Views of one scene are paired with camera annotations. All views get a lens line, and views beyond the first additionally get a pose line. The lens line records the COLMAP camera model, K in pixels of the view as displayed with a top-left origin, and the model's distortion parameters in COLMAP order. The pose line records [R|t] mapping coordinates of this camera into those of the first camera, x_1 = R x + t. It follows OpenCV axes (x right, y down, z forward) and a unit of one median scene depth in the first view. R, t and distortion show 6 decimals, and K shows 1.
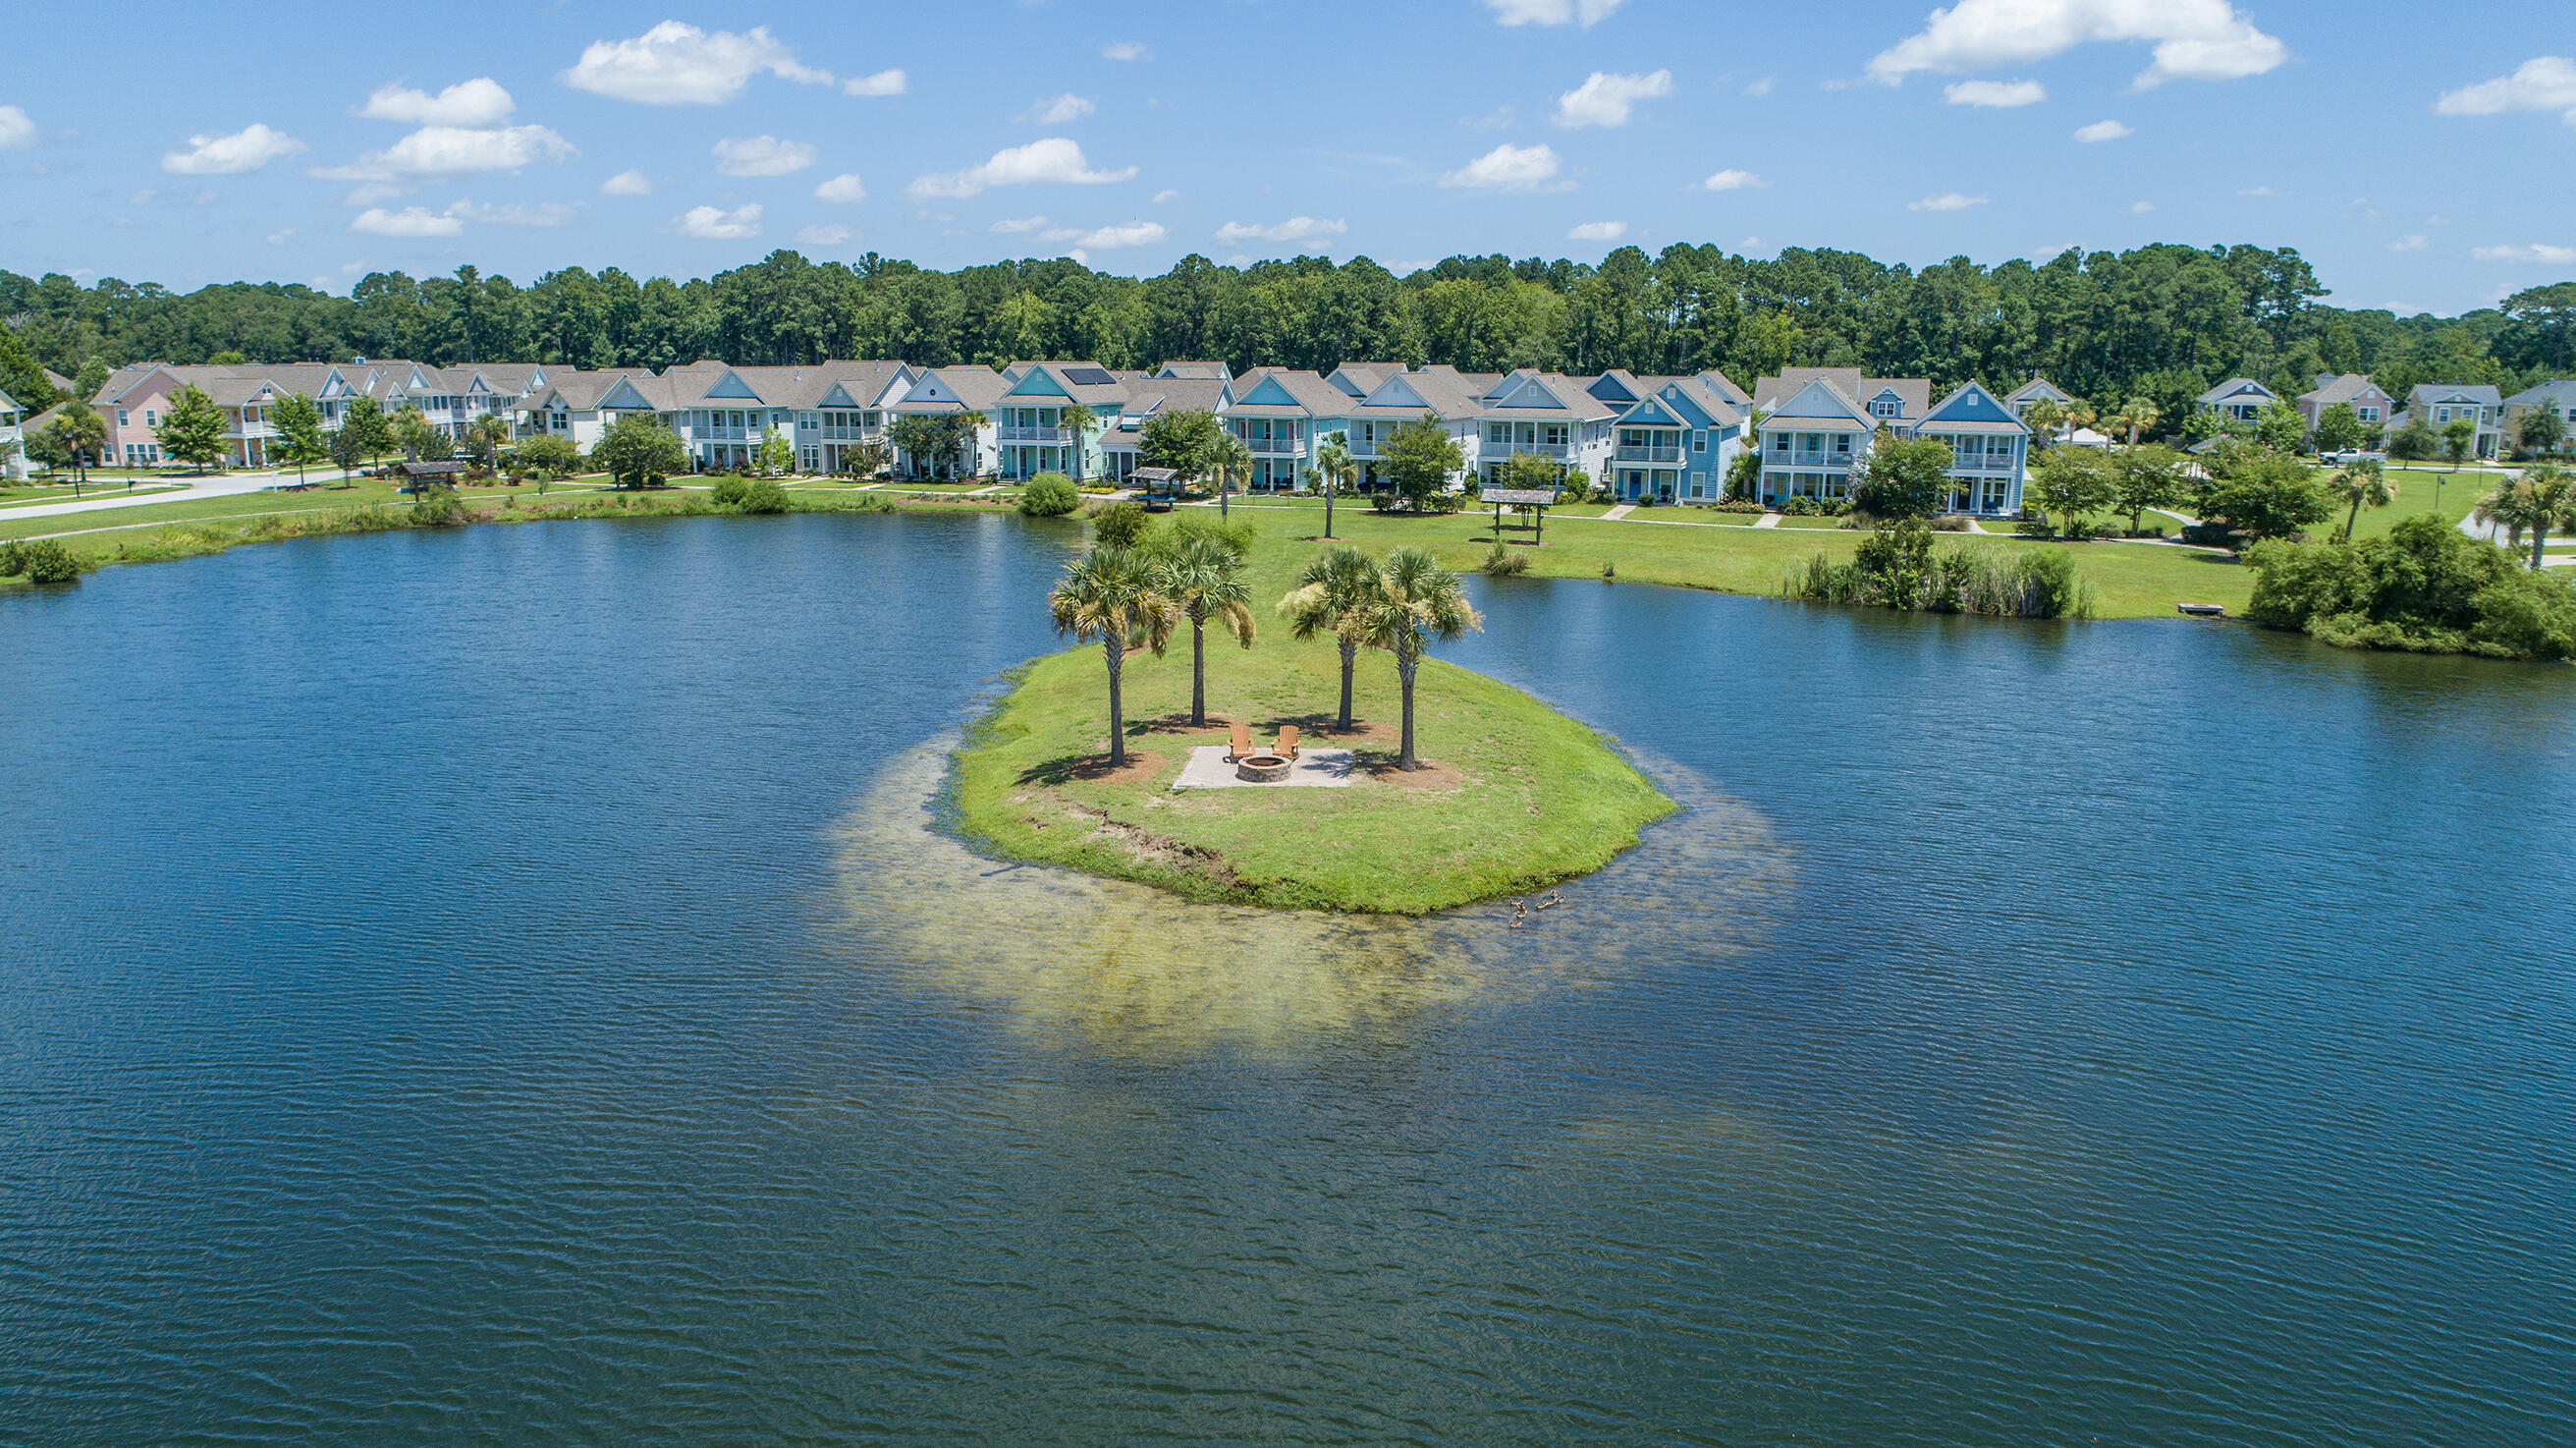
lens RADIAL K [[1742.5, 0, 1297.7], [0, 1742.5, 727.6], [0, 0, 1]] dist [-0.018476, 0.012826]
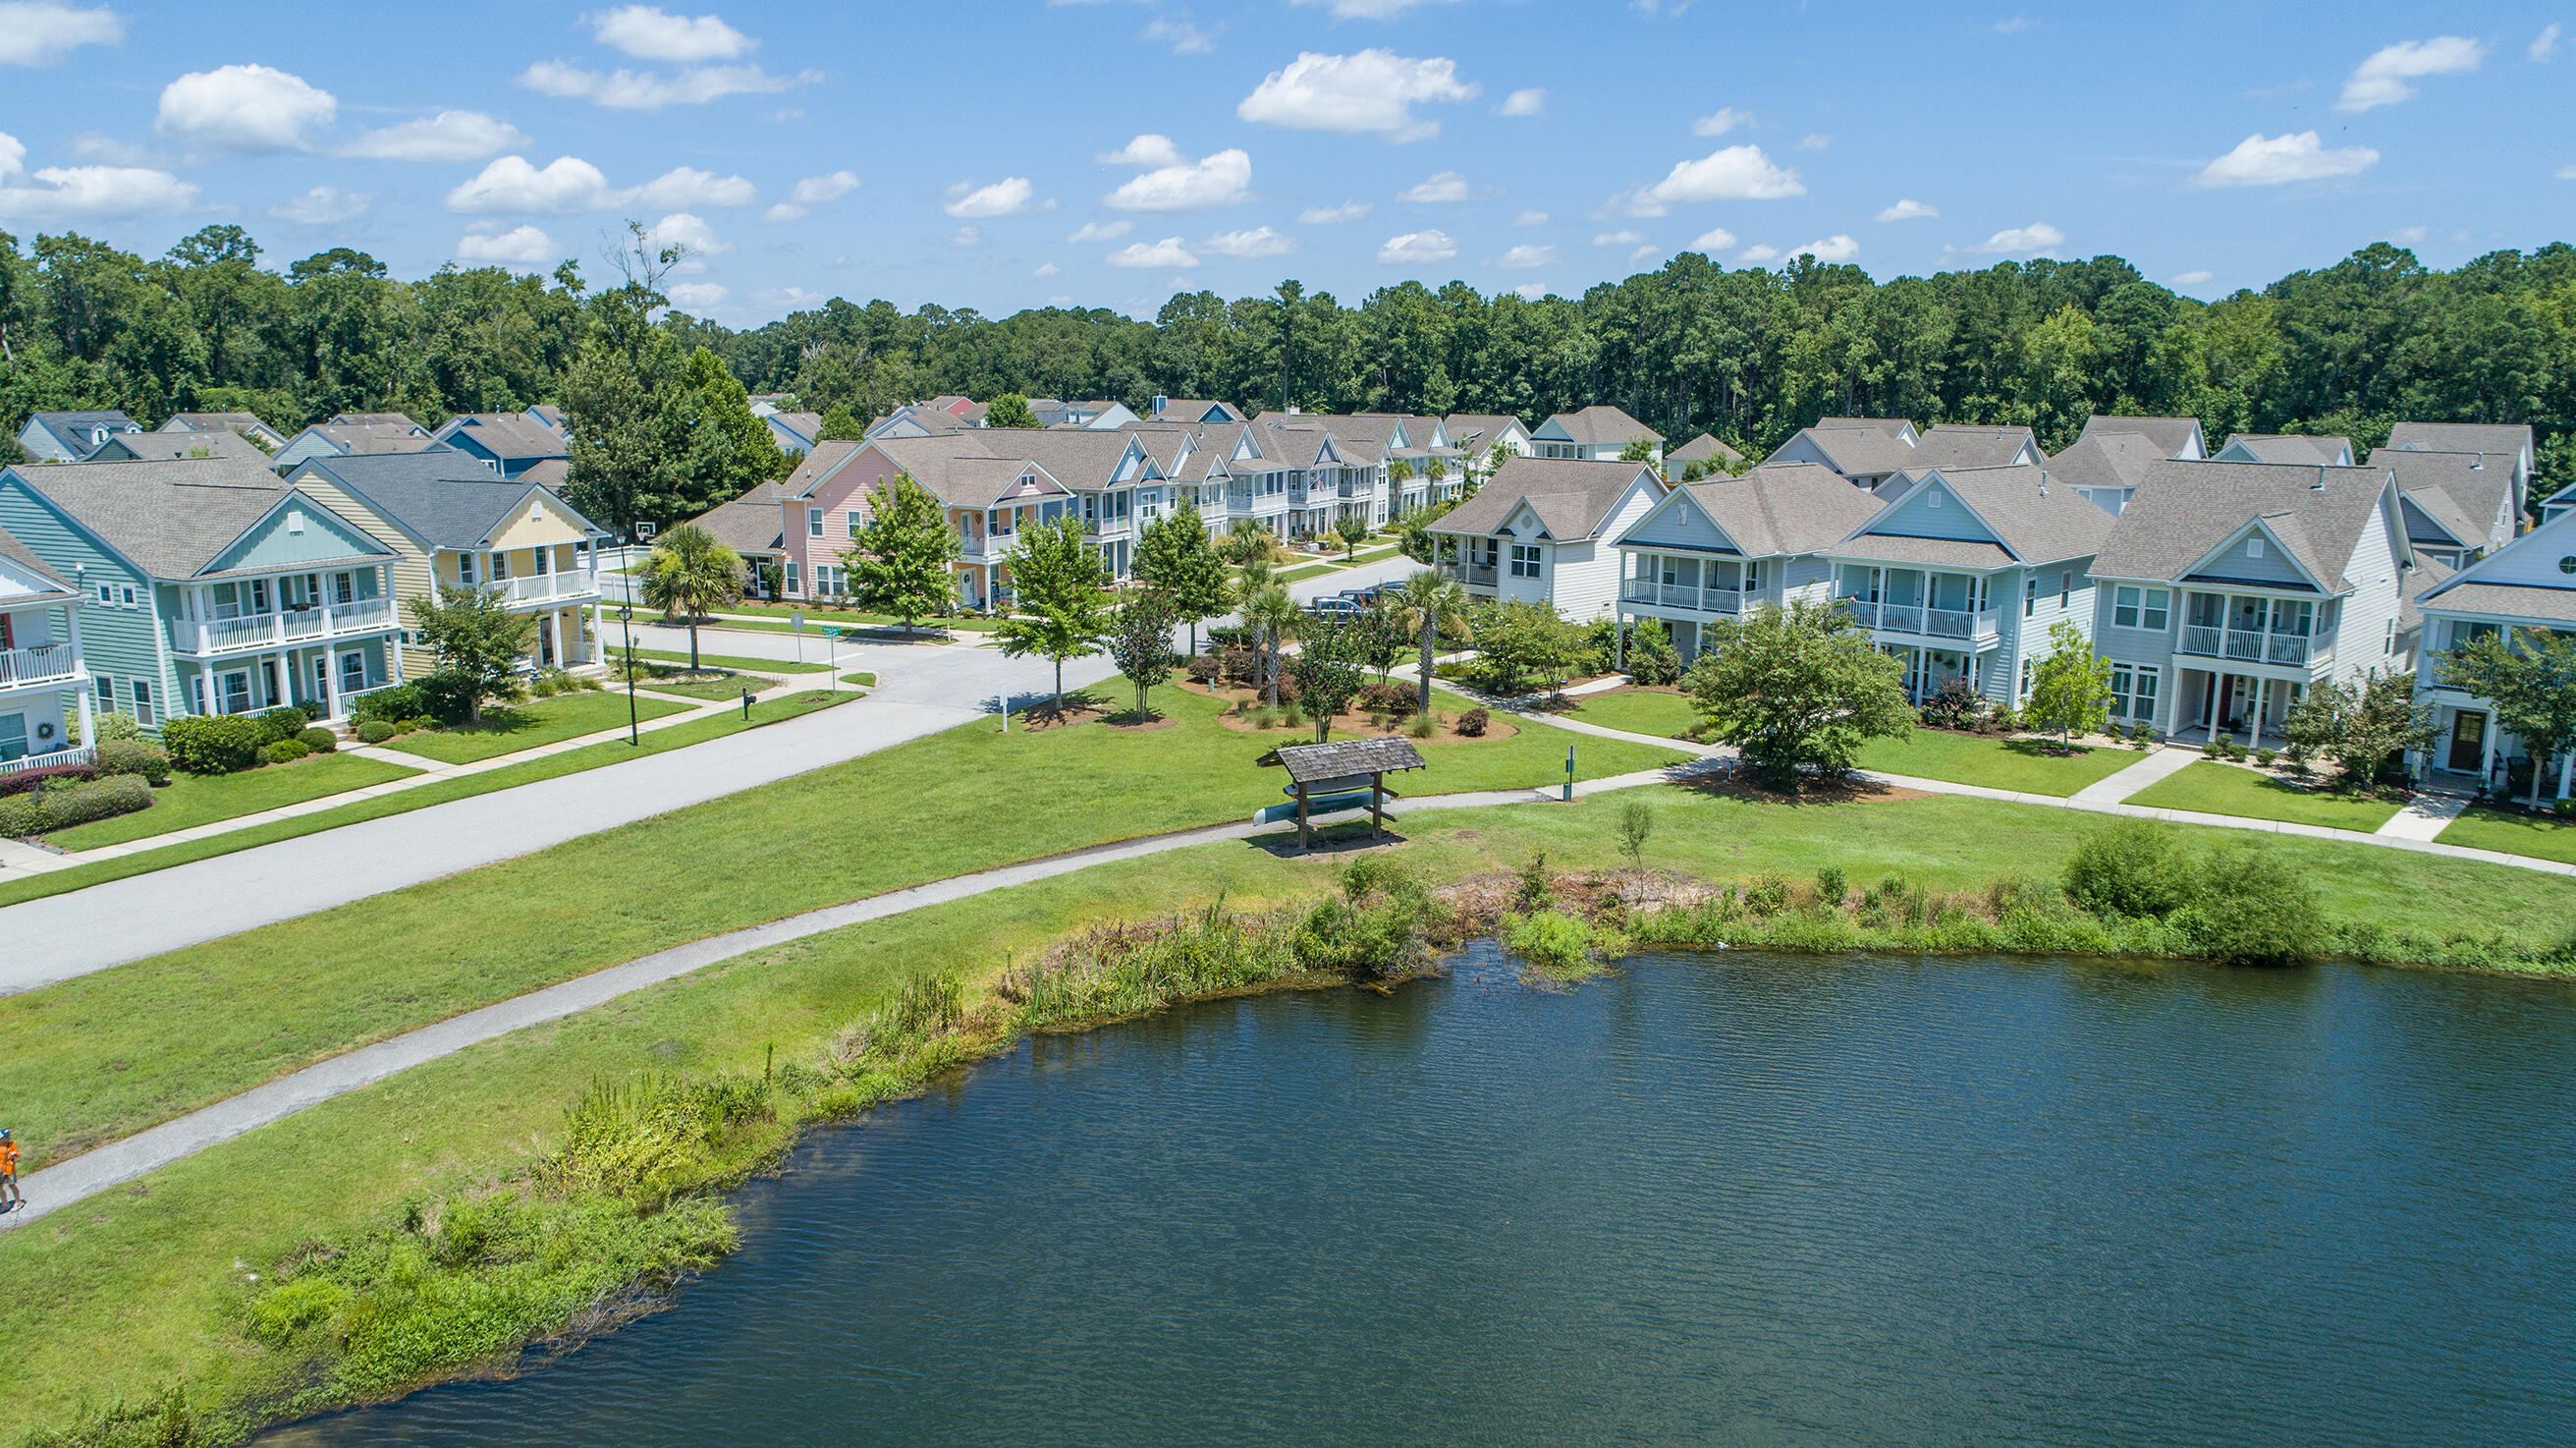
lens RADIAL K [[1742.5, 0, 1291.9], [0, 1742.5, 736.2], [0, 0, 1]] dist [-0.018476, 0.012826]
pose [[0.918120, 0.082619, -0.387595, -0.248501], [-0.085491, 0.996290, 0.009860, -0.108223], [0.386972, 0.024083, 0.921777, 0.441645]]
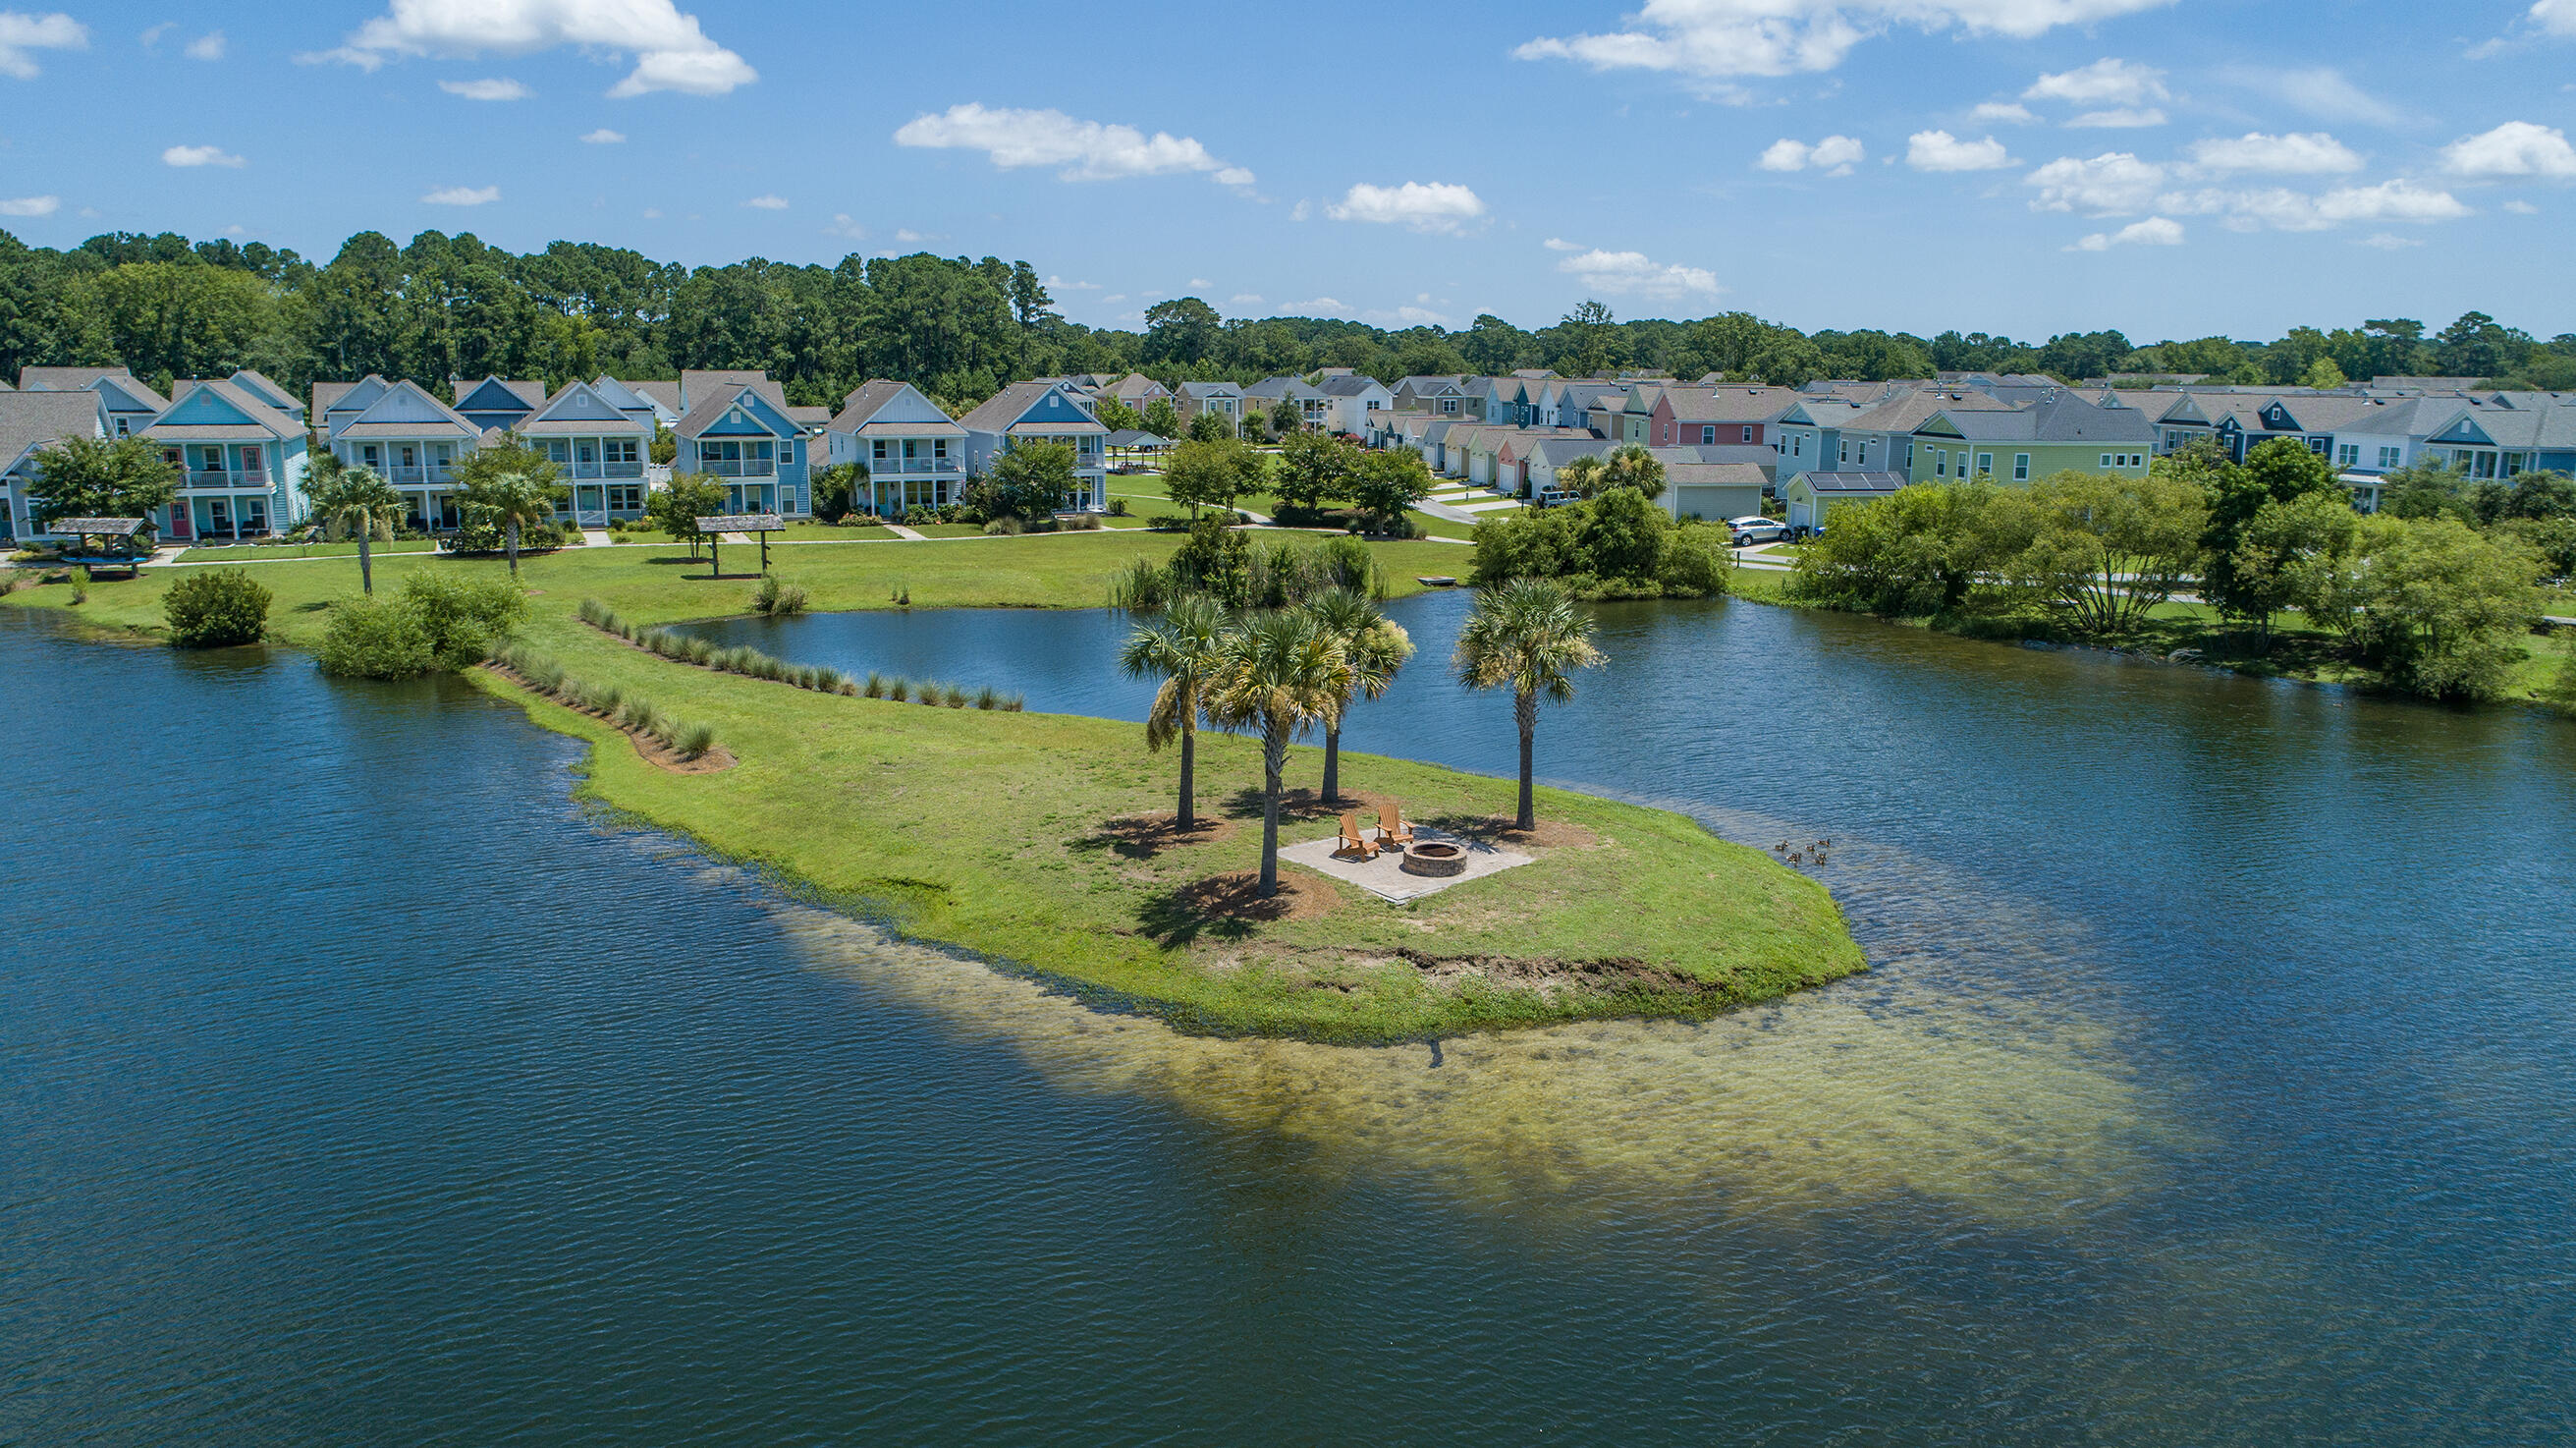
lens RADIAL K [[1742.5, 0, 1279.0], [0, 1742.5, 719.2], [0, 0, 1]] dist [-0.018476, 0.012826]
pose [[0.717988, -0.141123, 0.681599, -0.156966], [0.143723, 0.988187, 0.053204, -0.024444], [-0.681055, 0.059762, 0.729789, 0.106005]]
